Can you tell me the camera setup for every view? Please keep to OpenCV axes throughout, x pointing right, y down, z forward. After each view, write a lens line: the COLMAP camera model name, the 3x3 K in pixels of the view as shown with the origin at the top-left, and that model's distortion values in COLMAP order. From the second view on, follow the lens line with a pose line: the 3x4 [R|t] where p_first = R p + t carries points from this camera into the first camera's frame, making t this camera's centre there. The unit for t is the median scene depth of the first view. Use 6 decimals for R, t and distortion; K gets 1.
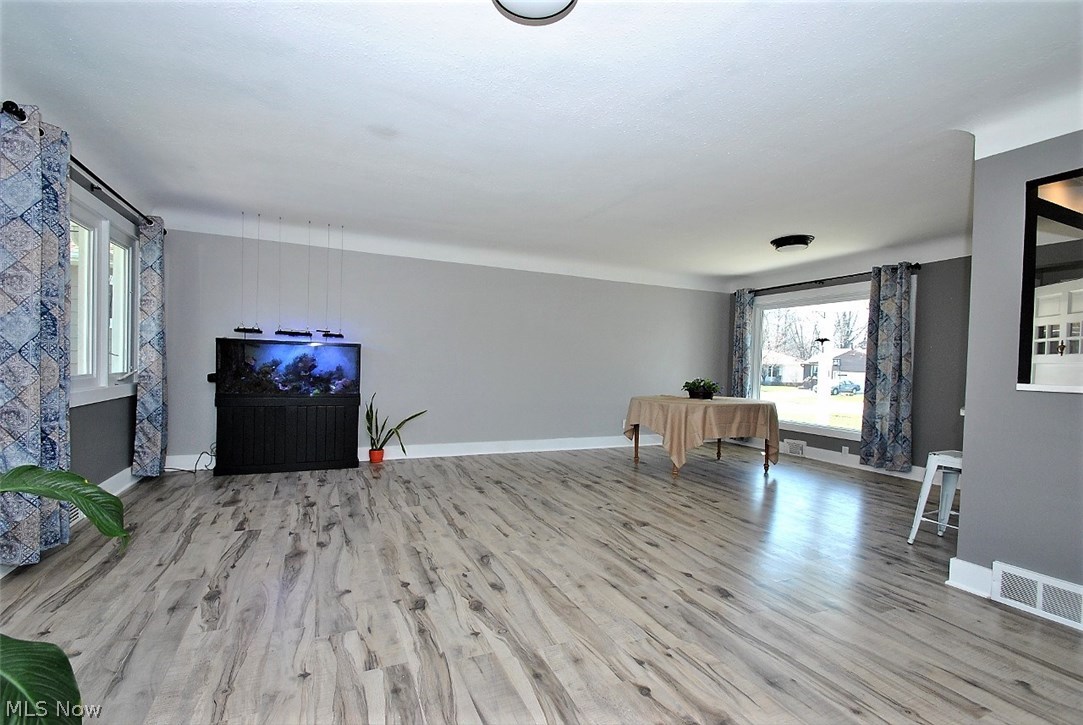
lens RADIAL K [[472.1, 0, 524.4], [0, 472.1, 373.6], [0, 0, 1]] dist [0.005008, -0.012037]
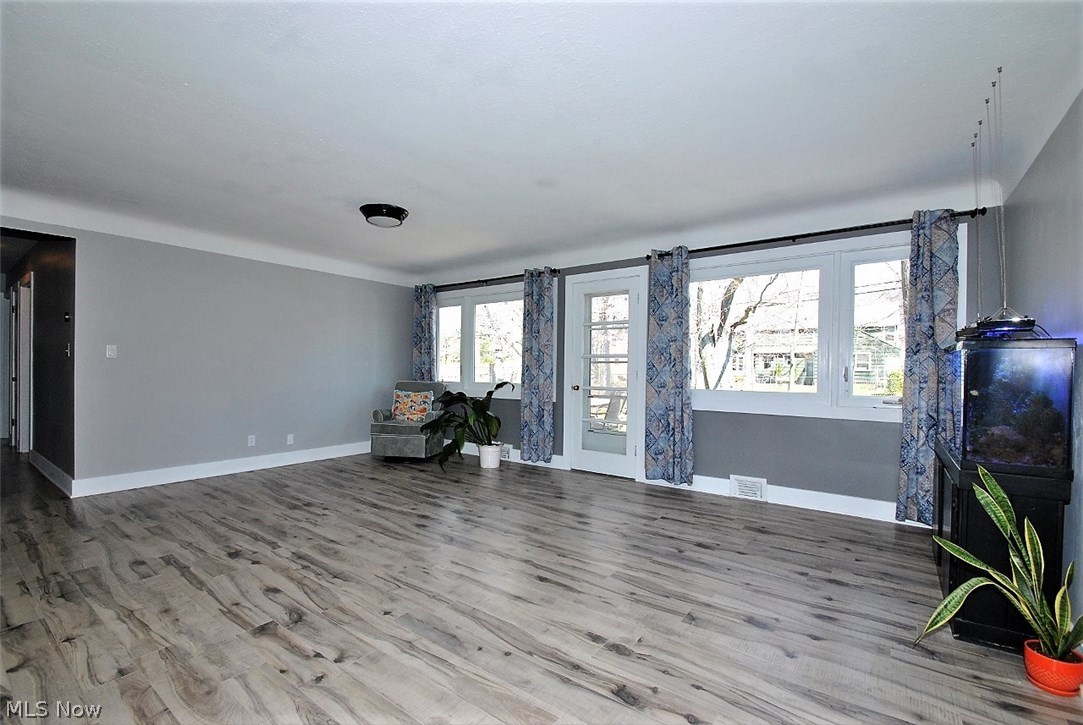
lens RADIAL K [[472.1, 0, 524.4], [0, 472.1, 373.6], [0, 0, 1]] dist [0.005008, -0.012037]
pose [[-0.872880, -0.033768, -0.486765, 0.256095], [-0.047392, 0.998753, 0.015699, -0.030125], [0.485628, 0.036772, -0.873392, 1.607079]]
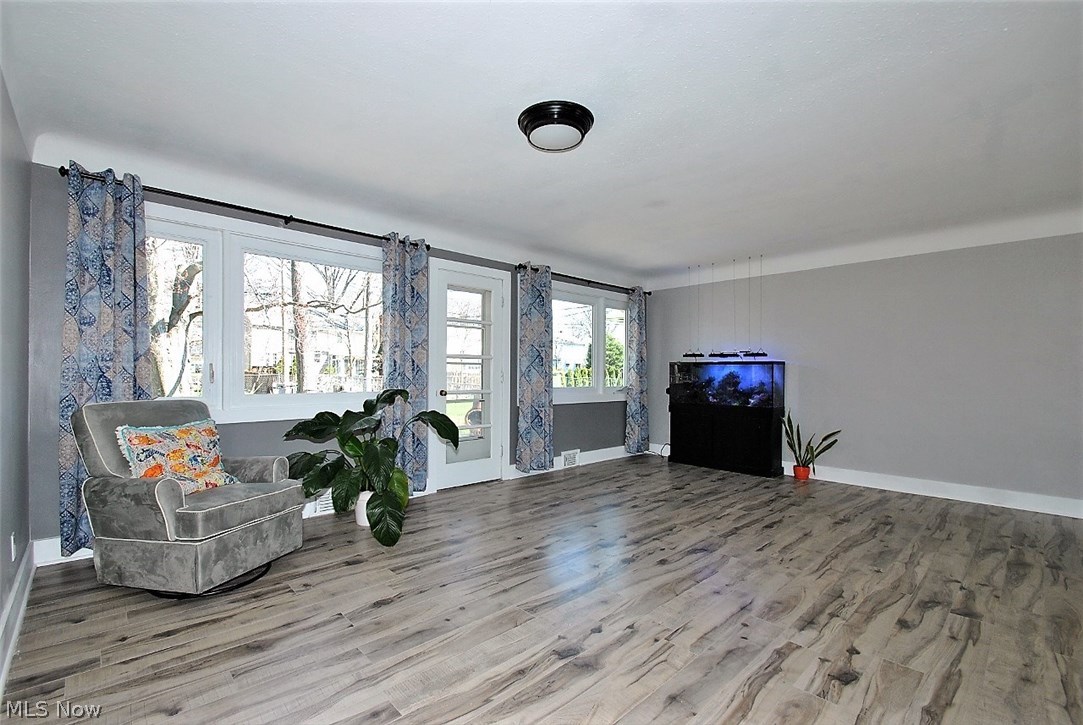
lens RADIAL K [[472.1, 0, 524.4], [0, 472.1, 373.6], [0, 0, 1]] dist [0.005008, -0.012037]
pose [[0.317742, -0.024021, -0.947873, 0.656509], [-0.020074, 0.999285, -0.032053, 0.014437], [0.947965, 0.029212, 0.317033, 0.185788]]
